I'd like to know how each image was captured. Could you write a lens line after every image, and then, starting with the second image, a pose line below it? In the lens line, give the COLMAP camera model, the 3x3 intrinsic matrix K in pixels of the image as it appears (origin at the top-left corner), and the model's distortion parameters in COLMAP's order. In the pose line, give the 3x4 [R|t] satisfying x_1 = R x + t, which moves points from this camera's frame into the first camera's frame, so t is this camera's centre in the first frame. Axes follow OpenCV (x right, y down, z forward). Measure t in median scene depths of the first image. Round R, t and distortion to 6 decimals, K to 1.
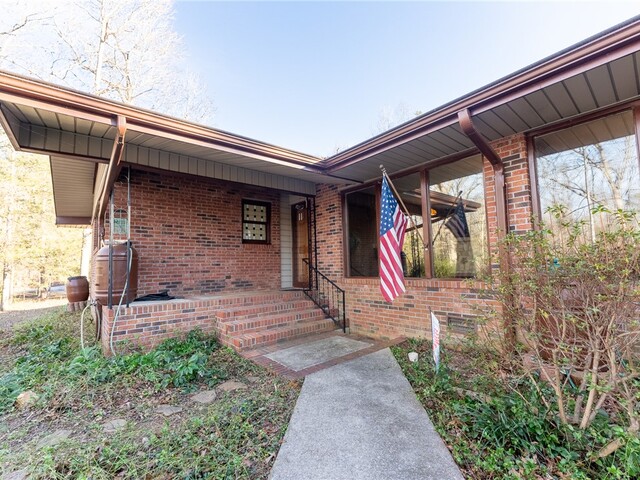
lens RADIAL K [[289.8, 0, 321.4], [0, 289.8, 244.6], [0, 0, 1]] dist [0.001866, -0.000434]
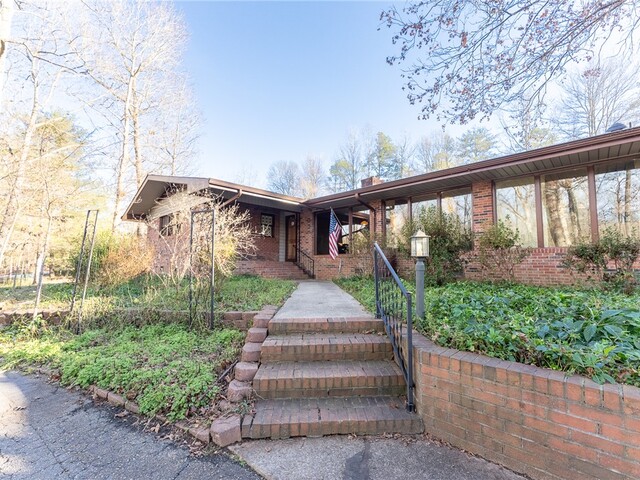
lens RADIAL K [[289.8, 0, 321.4], [0, 289.8, 244.6], [0, 0, 1]] dist [0.001866, -0.000434]
pose [[0.993120, 0.042171, 0.109247, -0.102285], [-0.041852, 0.999110, -0.005220, 0.055427], [-0.109370, 0.000612, 0.994001, -1.135577]]
